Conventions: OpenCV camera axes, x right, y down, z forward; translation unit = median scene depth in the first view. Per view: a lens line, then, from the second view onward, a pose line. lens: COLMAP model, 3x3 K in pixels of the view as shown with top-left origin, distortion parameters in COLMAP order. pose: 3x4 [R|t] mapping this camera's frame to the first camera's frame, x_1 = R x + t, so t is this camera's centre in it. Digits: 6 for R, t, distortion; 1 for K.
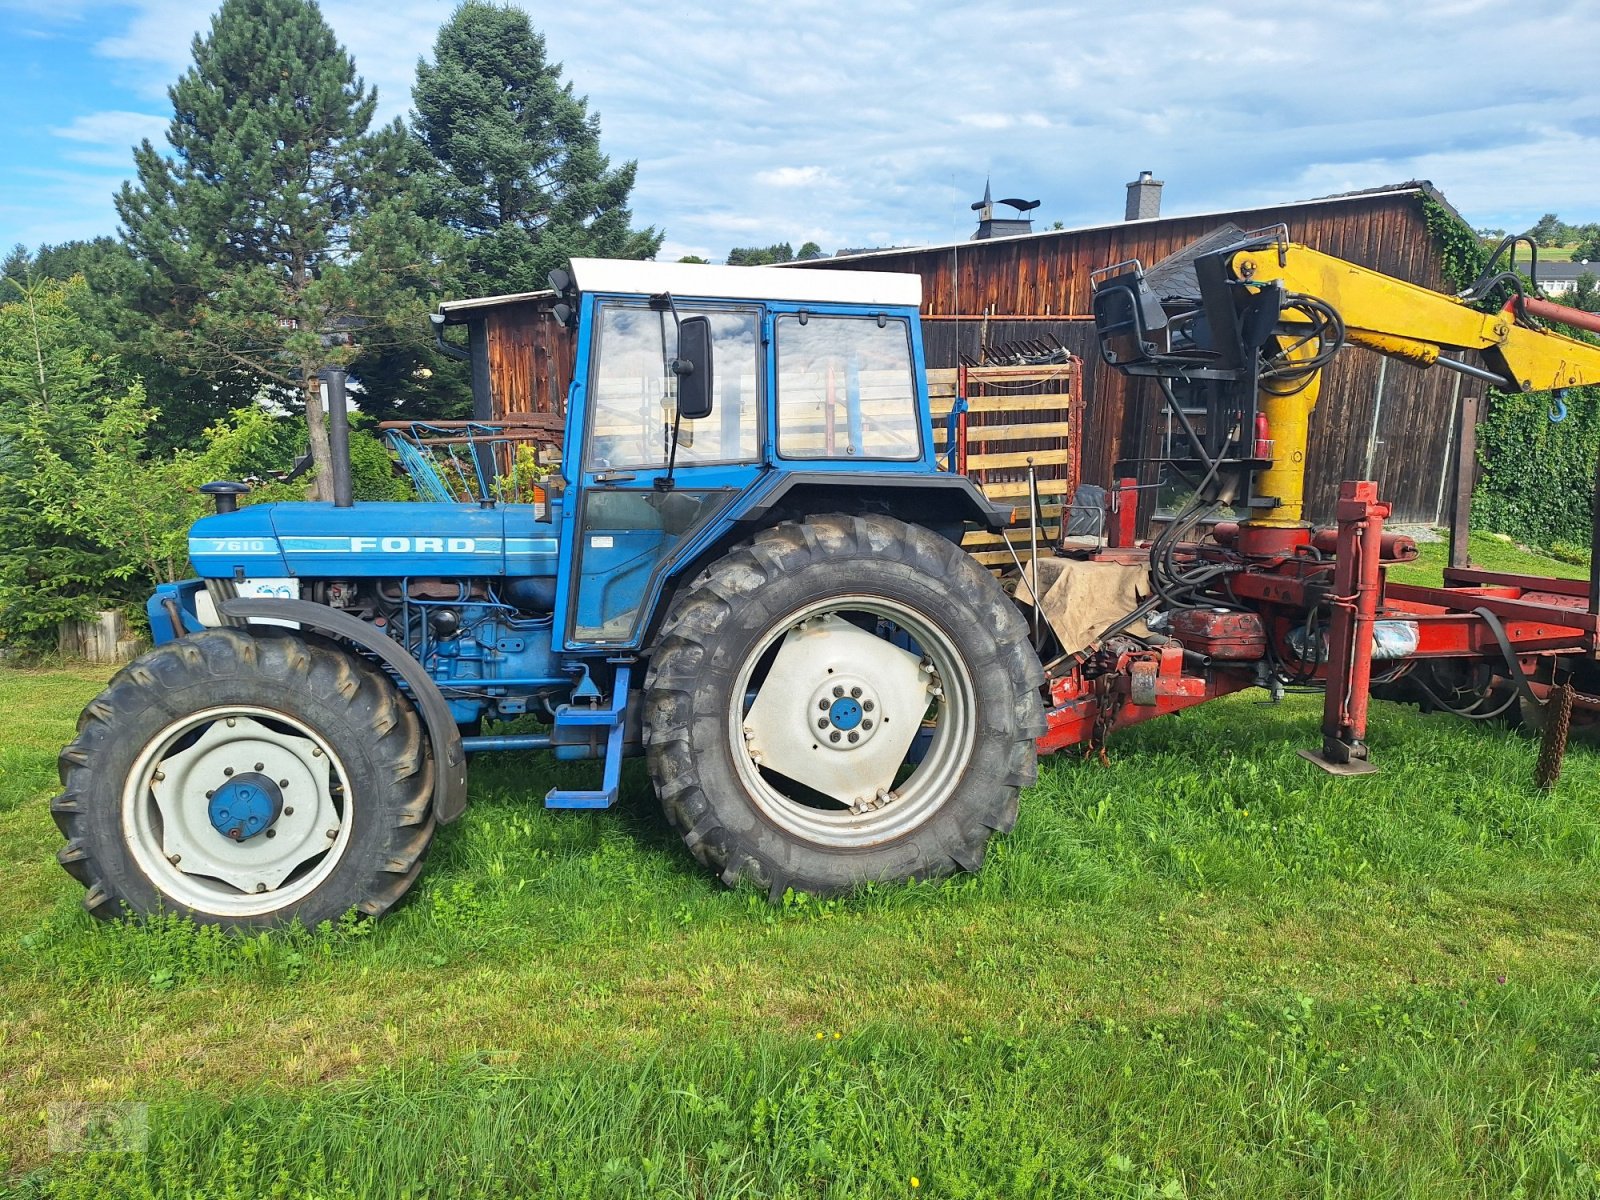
lens RADIAL K [[1109.8, 0, 793.4], [0, 1109.8, 605.4], [0, 0, 1]] dist [0.074584, -0.081882]
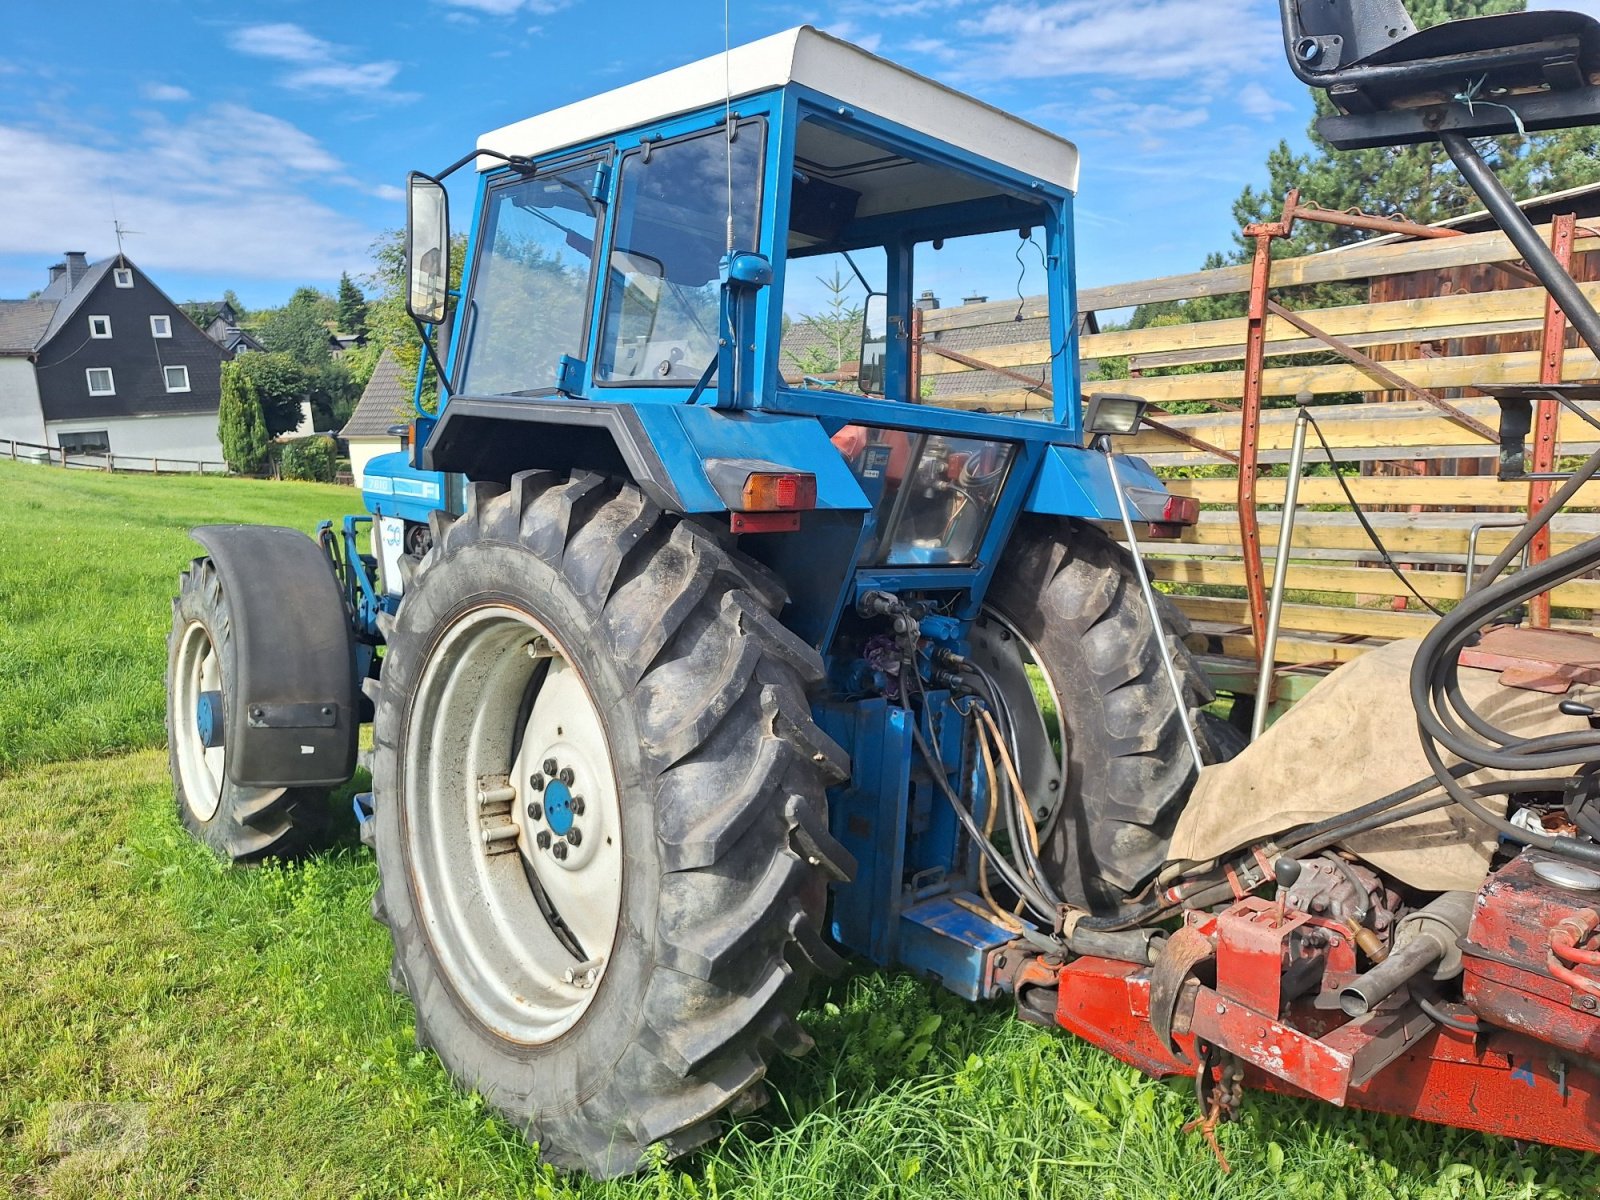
lens RADIAL K [[1109.8, 0, 797.7], [0, 1109.8, 588.0], [0, 0, 1]] dist [0.074584, -0.081882]
pose [[0.534999, 0.123271, -0.835811, 0.575266], [-0.139451, 0.988613, 0.056545, -0.067731], [0.833264, 0.086303, 0.546097, 0.728520]]
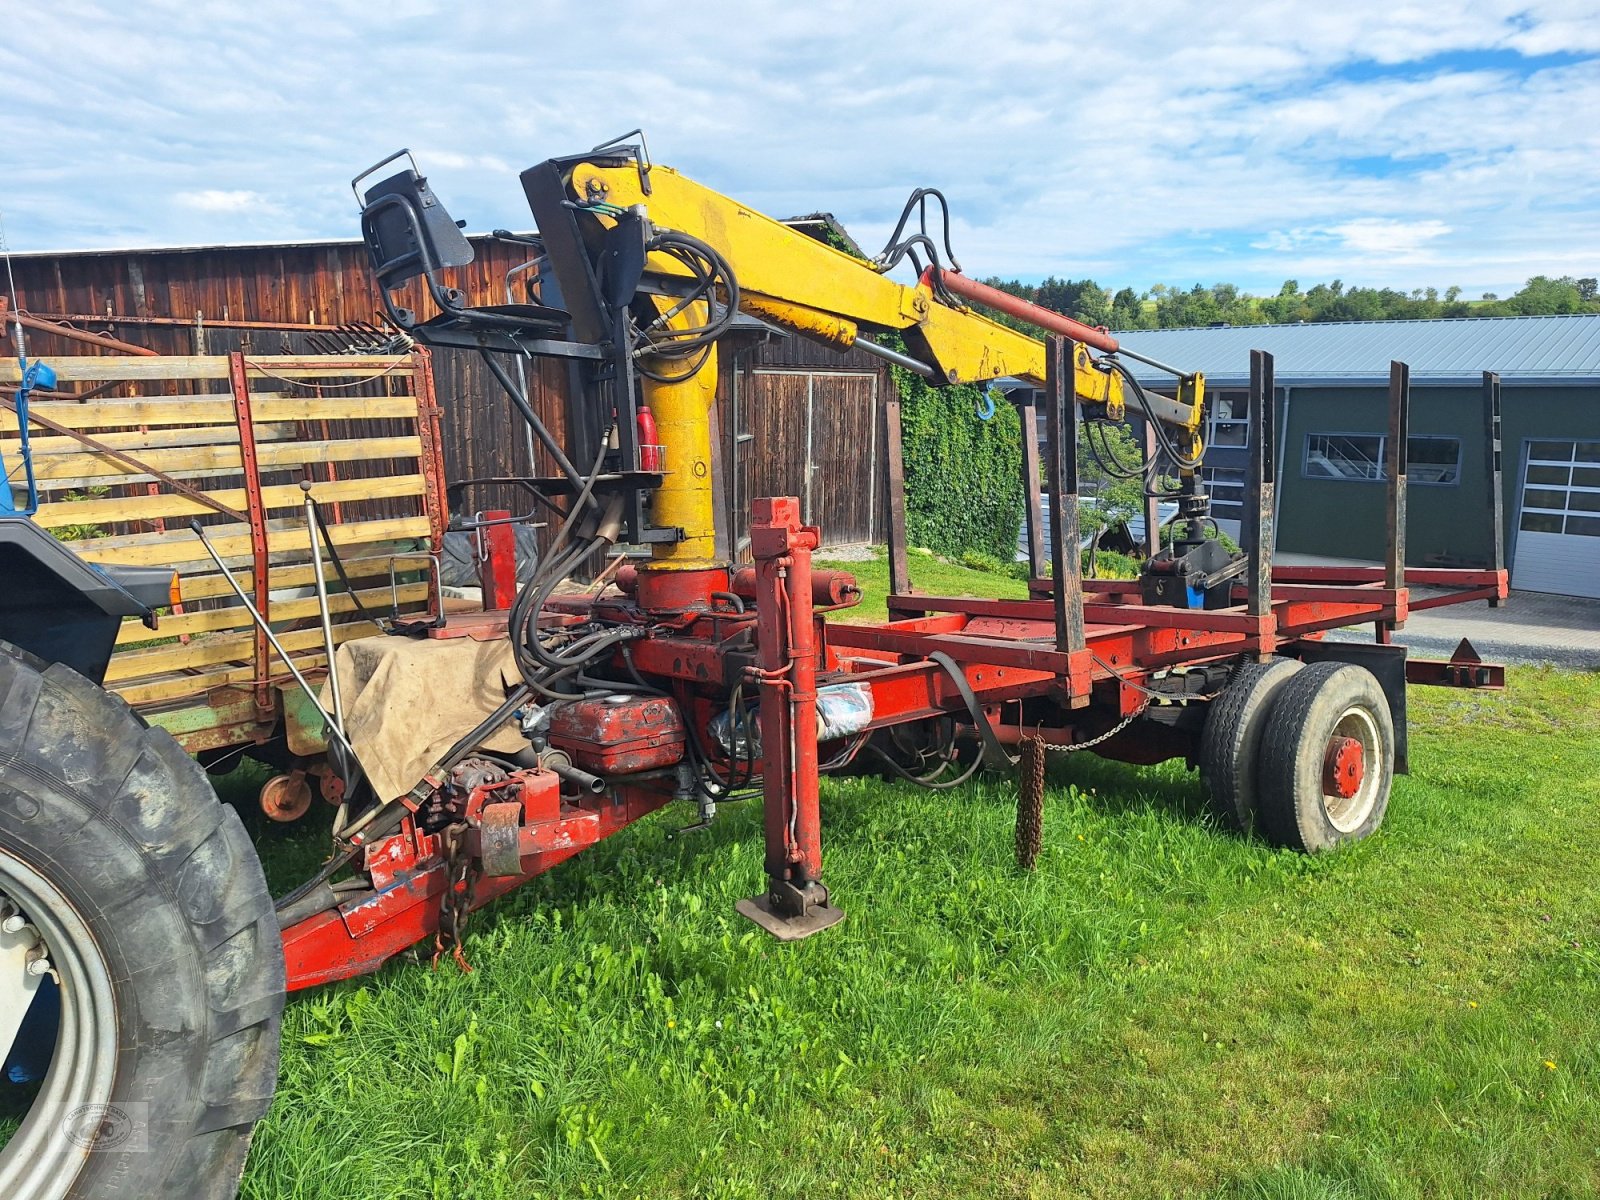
lens RADIAL K [[1109.8, 0, 793.7], [0, 1109.8, 593.3], [0, 0, 1]] dist [0.074584, -0.081882]
pose [[0.898158, -0.084234, 0.431528, 0.218147], [0.103745, 0.994364, -0.021830, -0.037119], [-0.427257, 0.064376, 0.901835, 0.394134]]
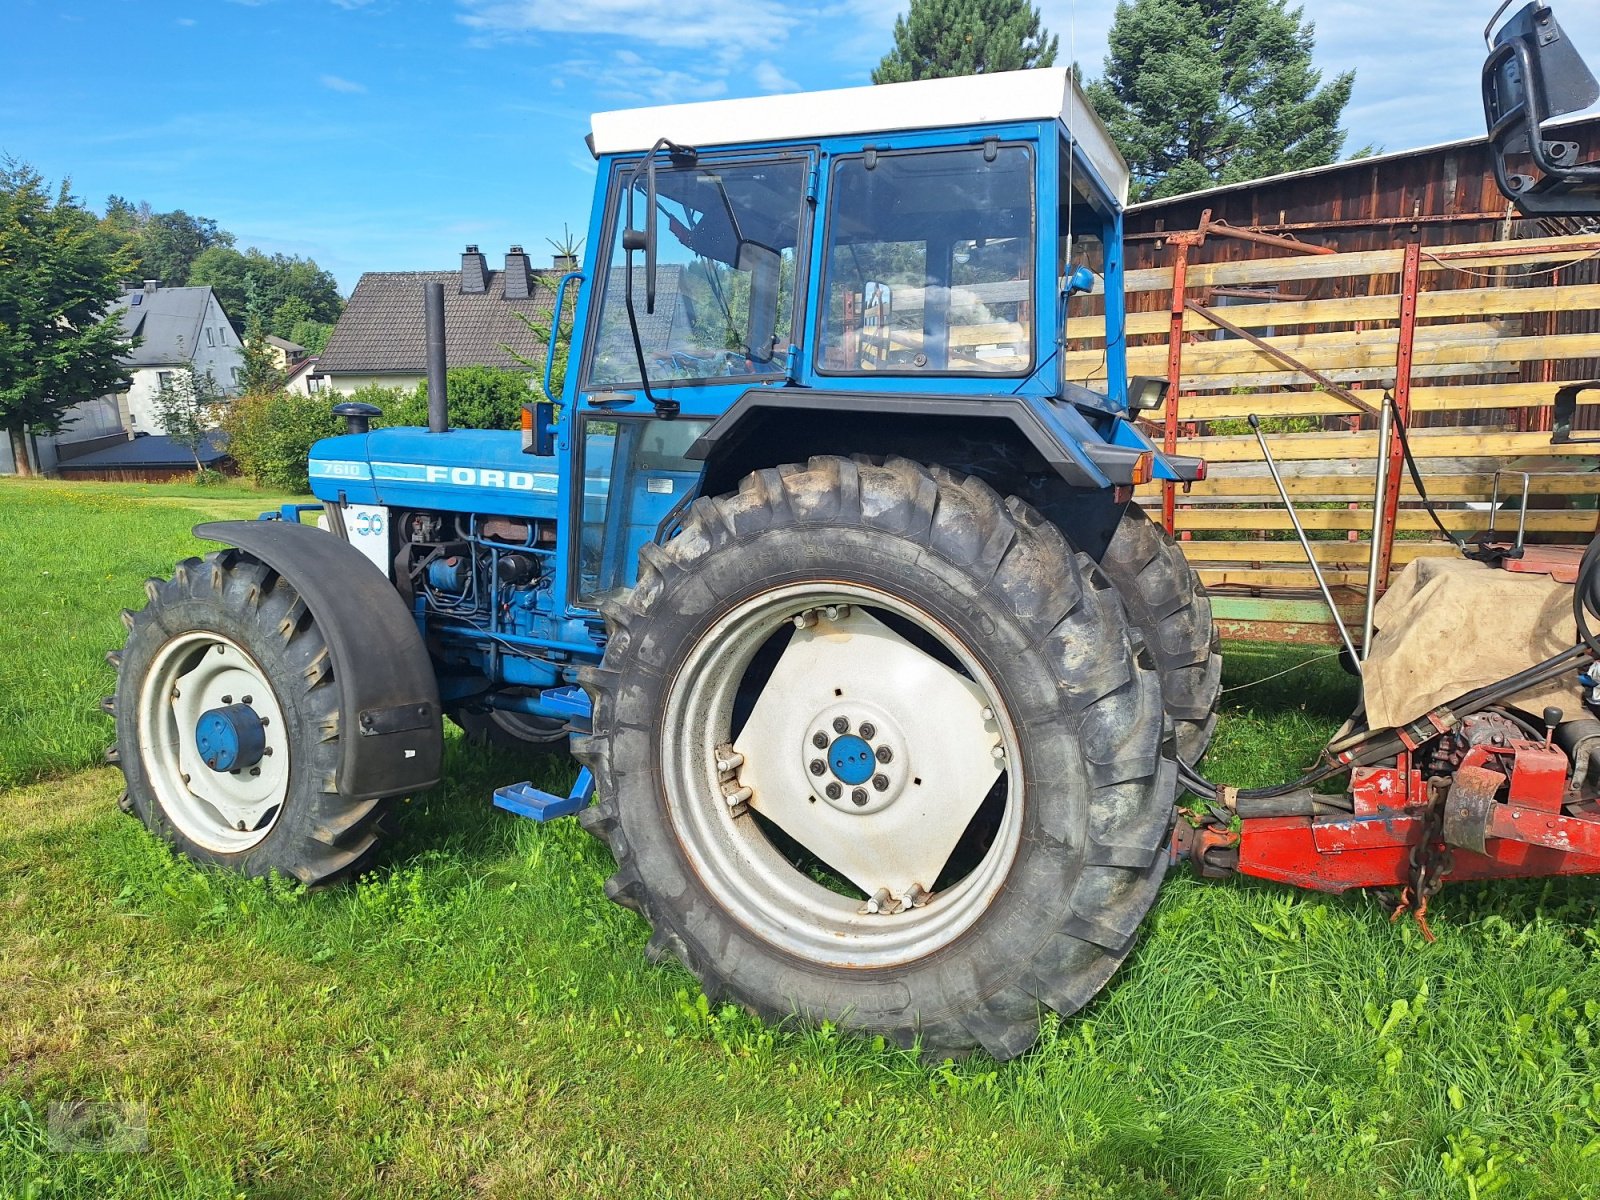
lens RADIAL K [[1109.8, 0, 799.9], [0, 1109.8, 592.0], [0, 0, 1]] dist [0.074584, -0.081882]
pose [[0.817751, 0.103596, -0.566172, 0.367771], [-0.090586, 0.994574, 0.051145, -0.031577], [0.568399, 0.009464, 0.822699, 0.412476]]
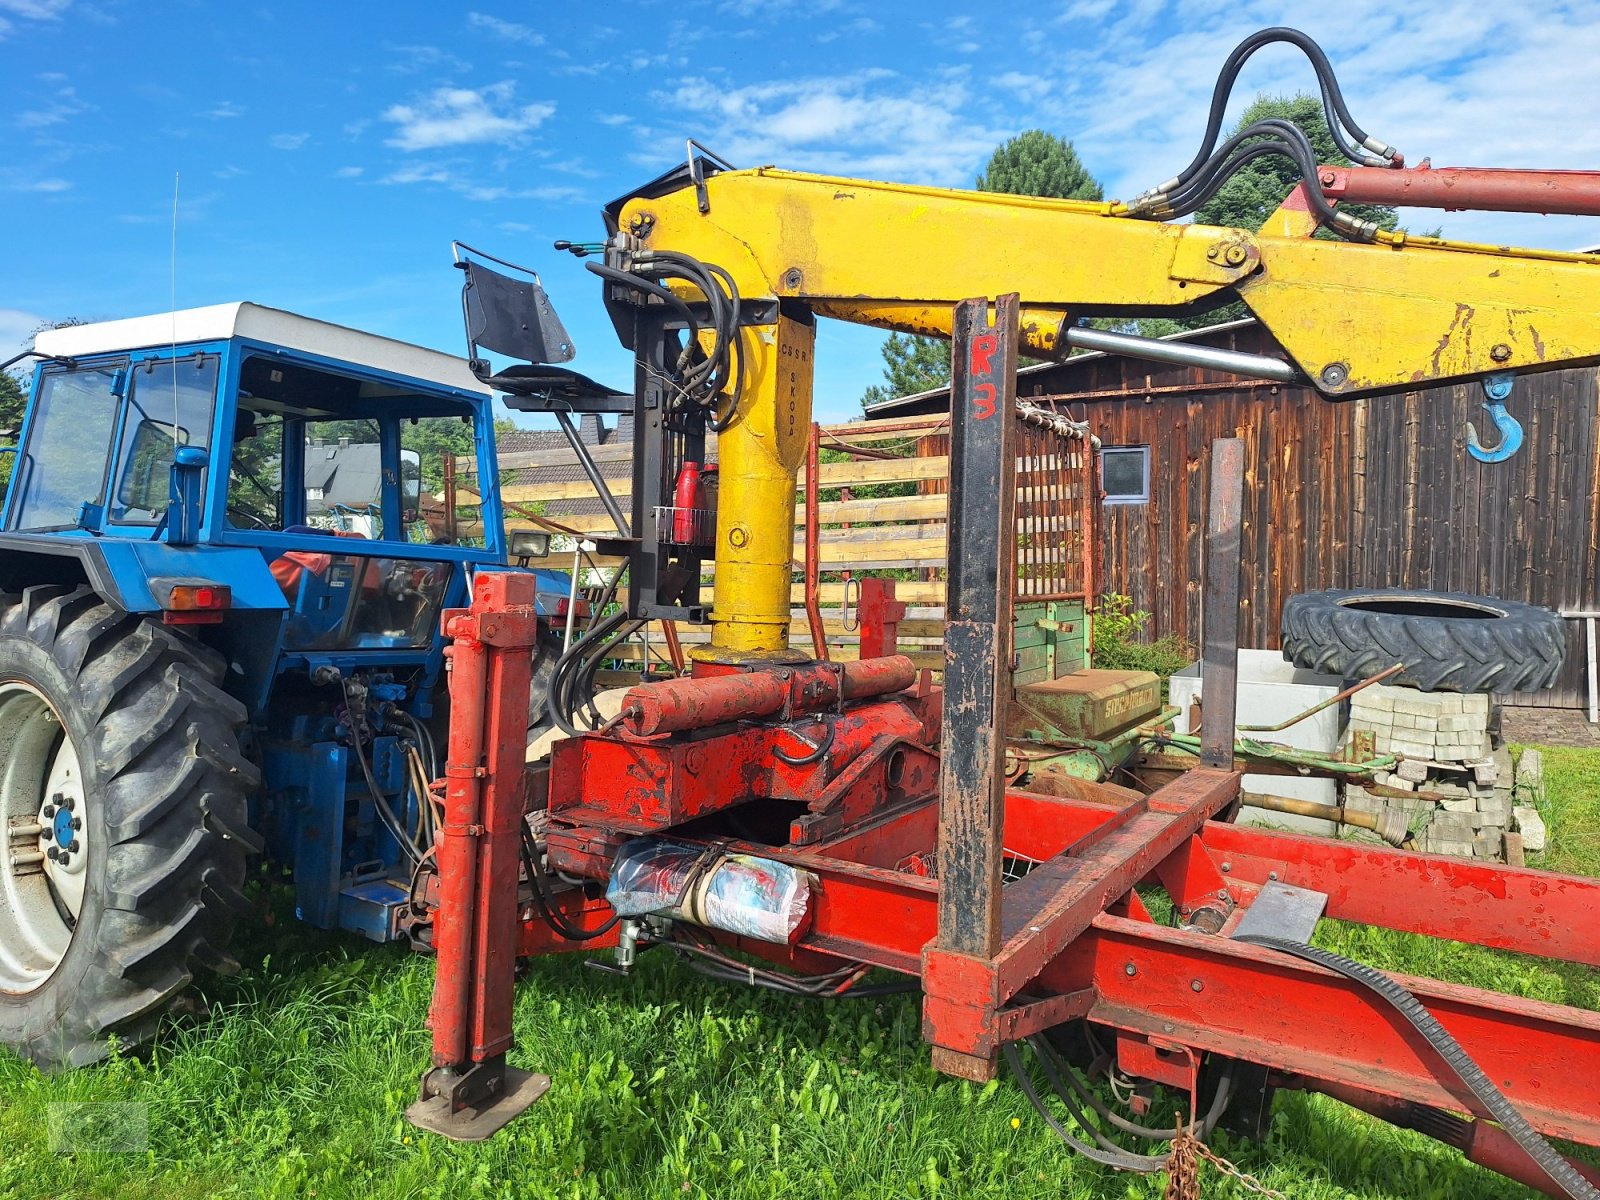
lens RADIAL K [[1109.8, 0, 806.2], [0, 1109.8, 593.4], [0, 0, 1]] dist [0.074584, -0.081882]
pose [[0.723002, 0.041890, -0.689574, 0.968881], [-0.117024, 0.991161, -0.062486, -0.083261], [0.680862, 0.125875, 0.721514, 0.709028]]
